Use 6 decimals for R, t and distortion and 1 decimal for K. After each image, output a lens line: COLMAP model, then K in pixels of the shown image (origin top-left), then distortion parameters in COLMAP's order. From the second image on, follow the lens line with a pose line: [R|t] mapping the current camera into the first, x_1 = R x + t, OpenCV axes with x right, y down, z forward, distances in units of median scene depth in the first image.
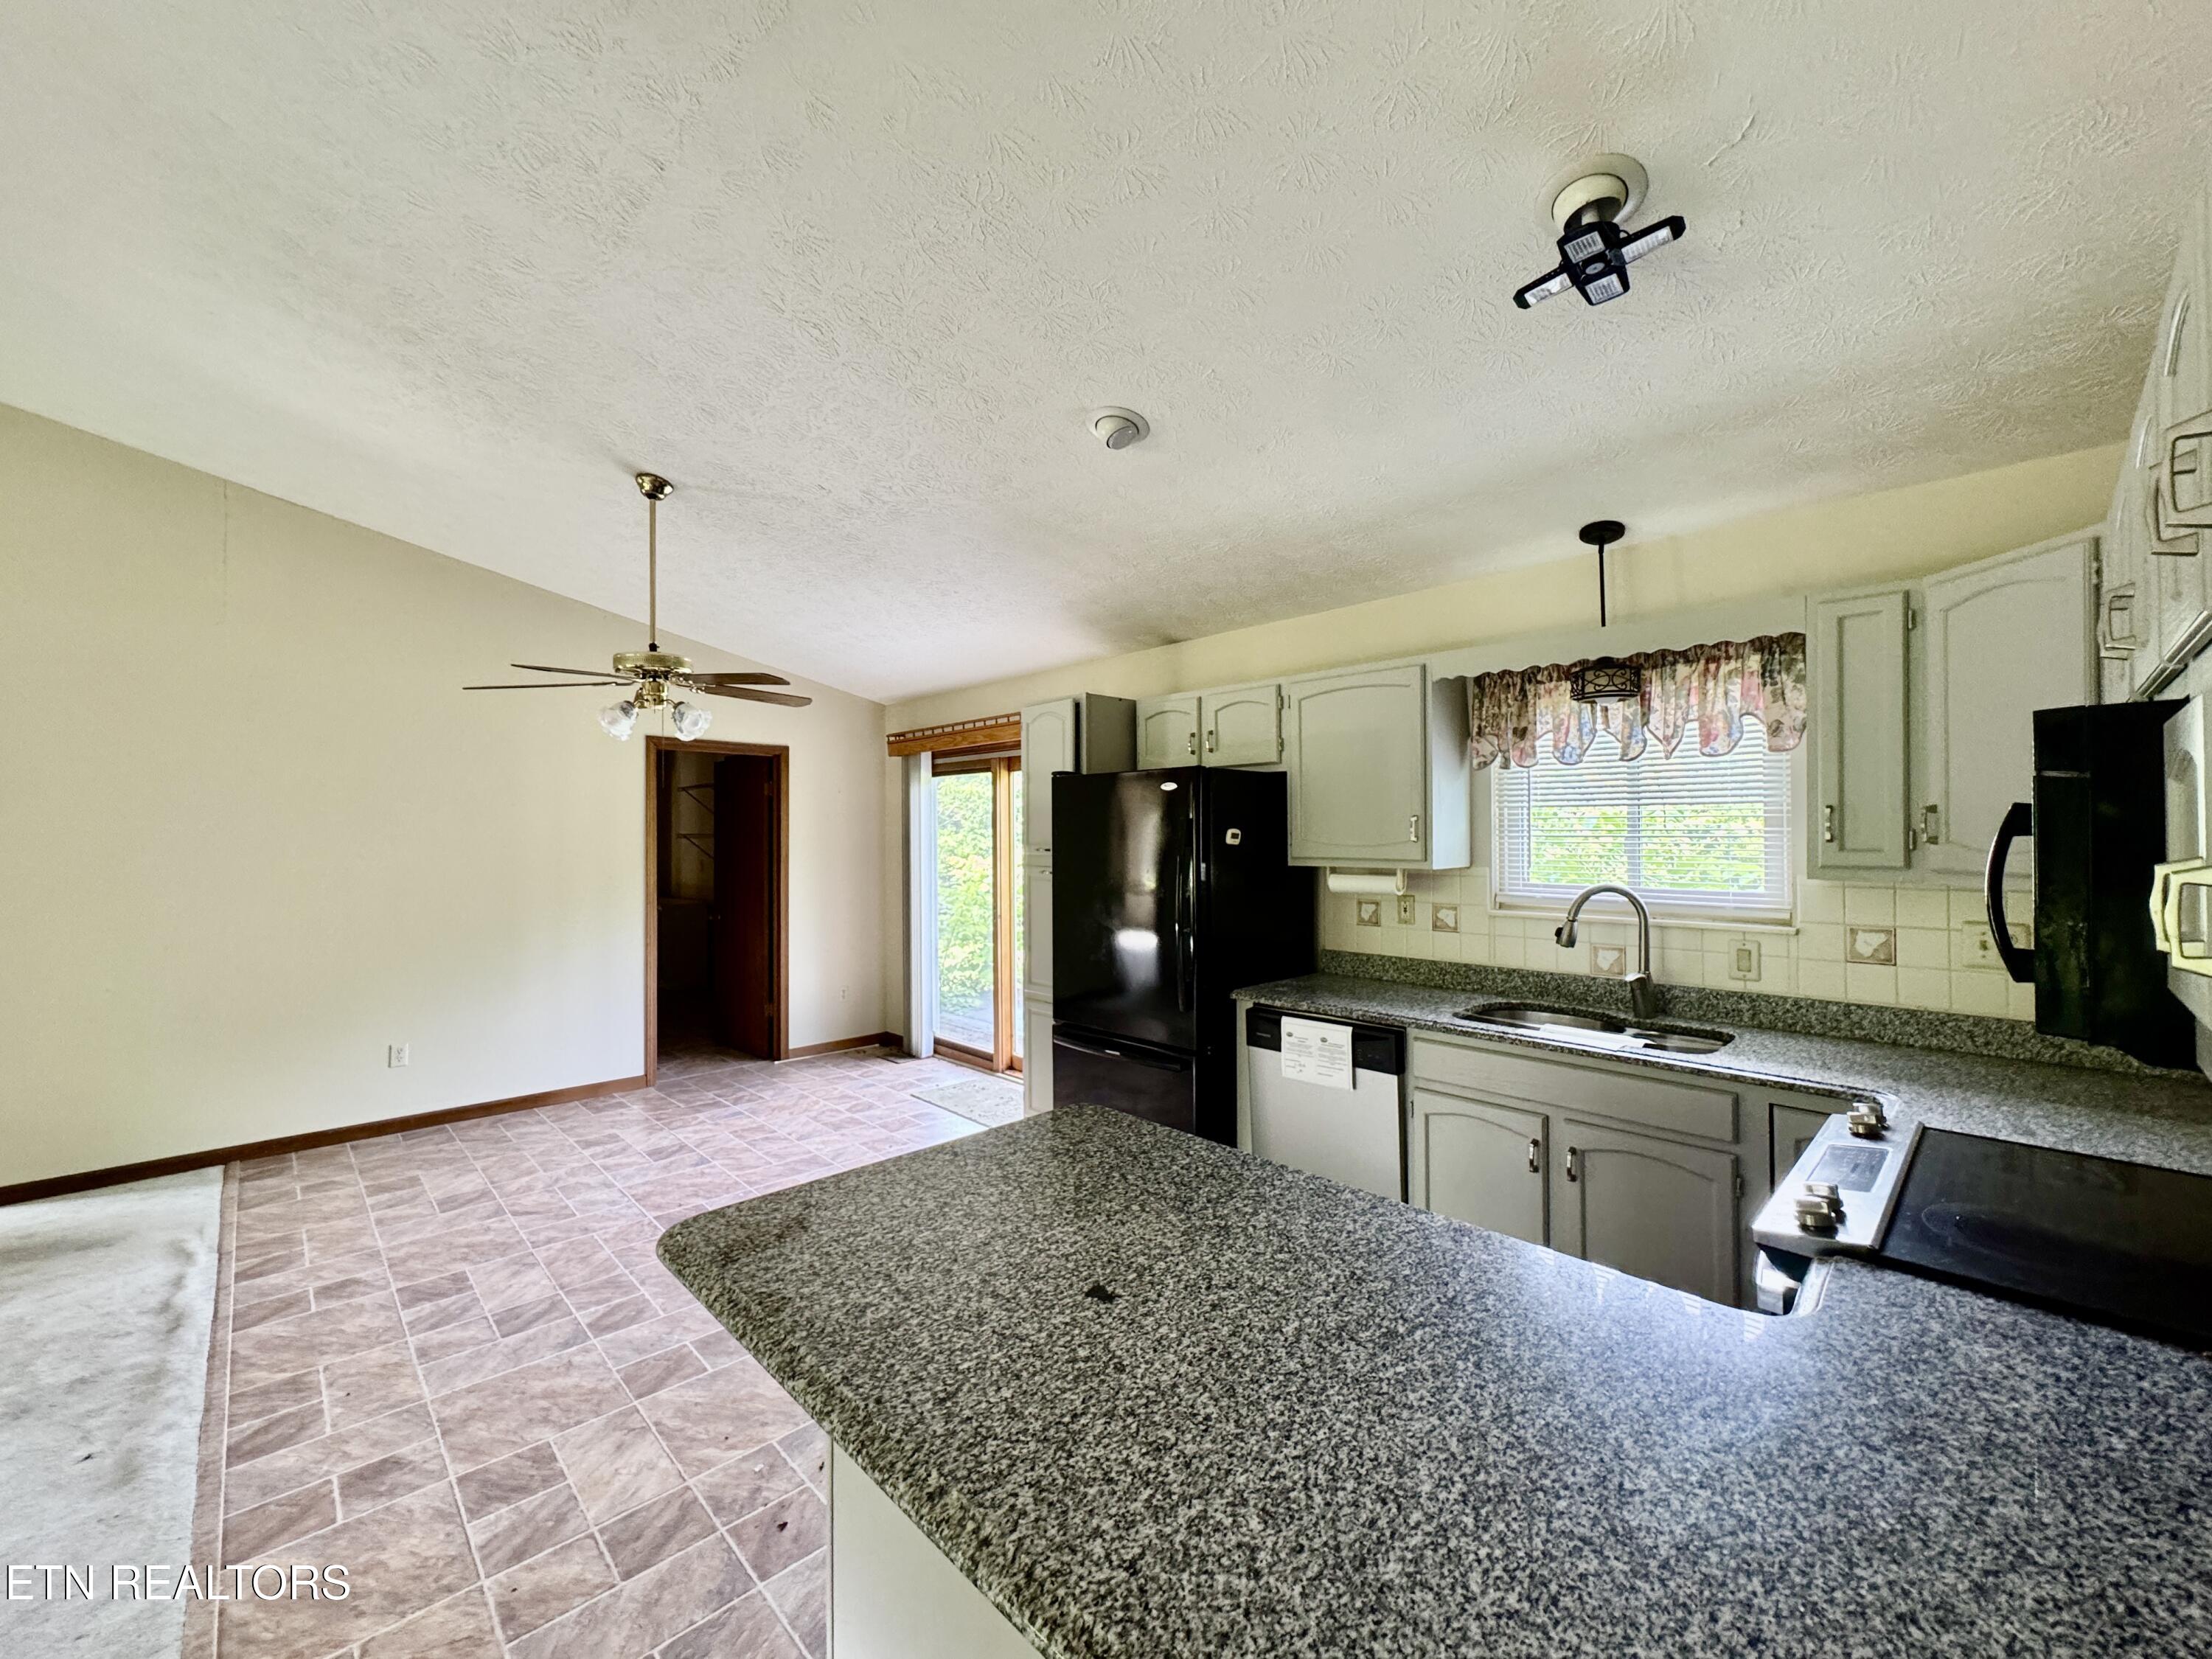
lens RADIAL K [[877.3, 0, 1099.8], [0, 877.3, 834.5], [0, 0, 1]] dist [-0.000319, -0.000124]
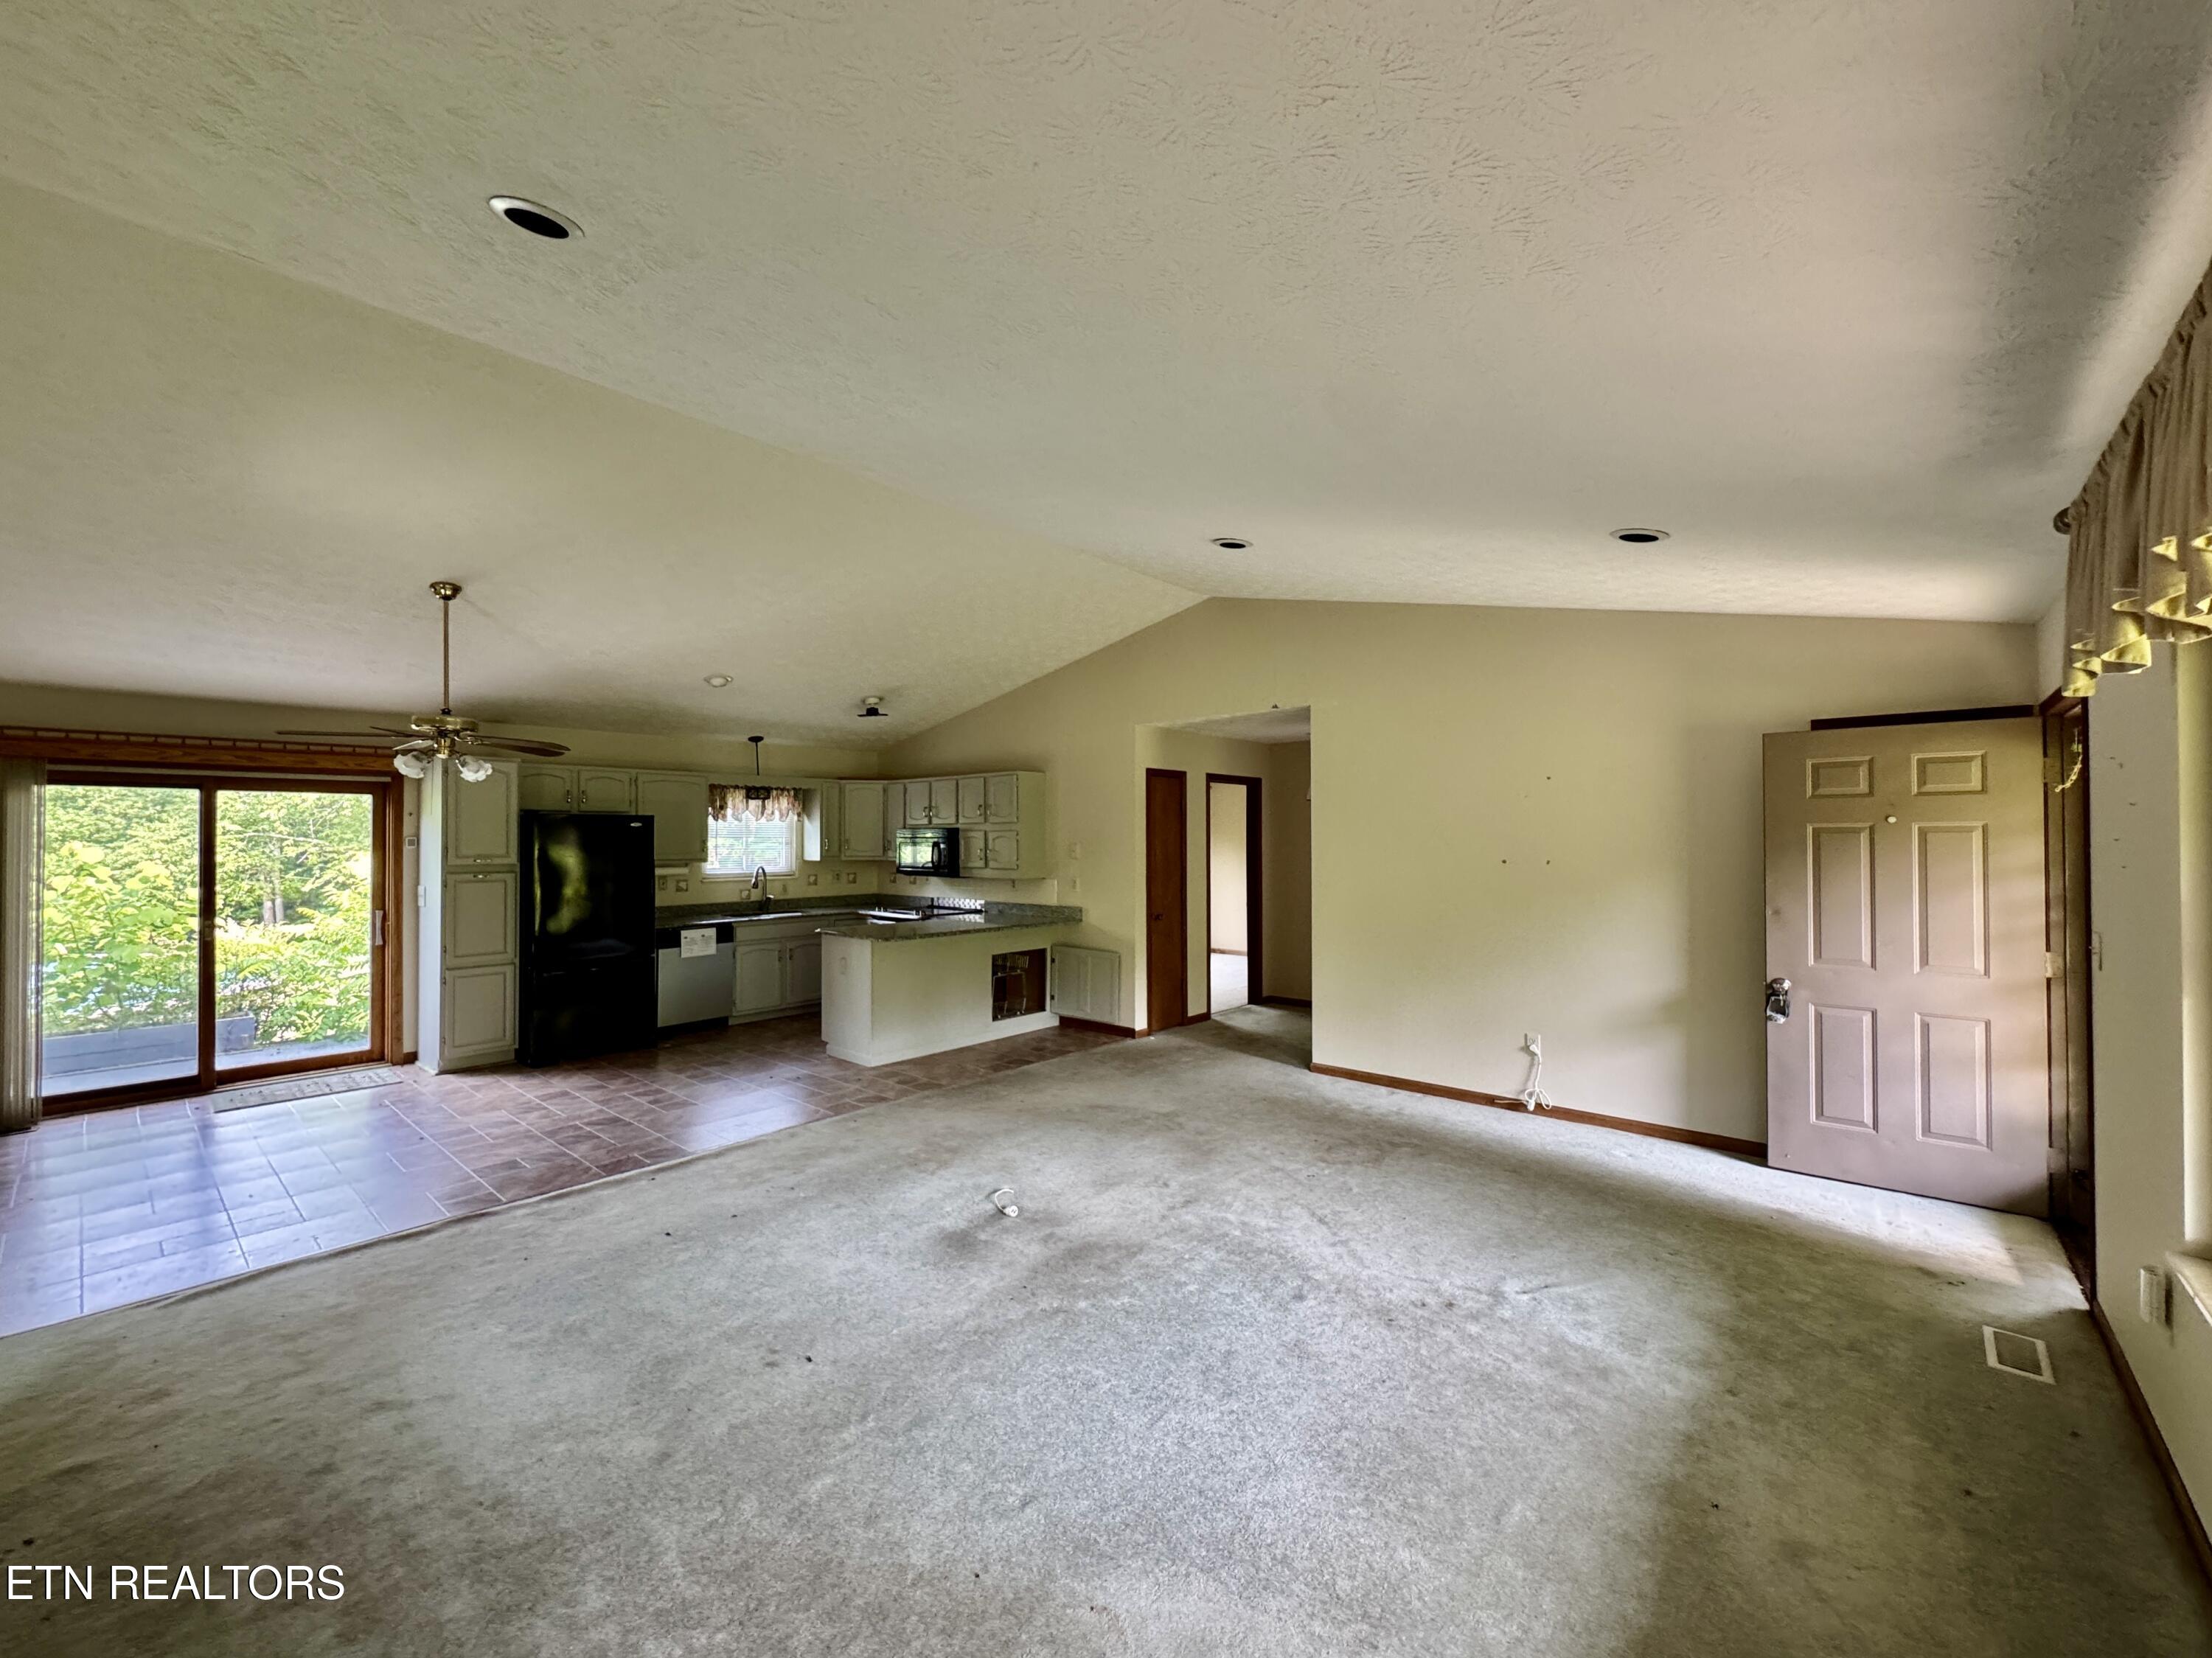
lens RADIAL K [[888.5, 0, 1098.2], [0, 888.5, 833.2], [0, 0, 1]] dist [0.000510, 0.000193]
pose [[-0.079225, 0.014293, 0.996754, -2.011827], [0.007198, 0.999879, -0.013765, 0.000360], [-0.996831, 0.006084, -0.079318, 0.122159]]
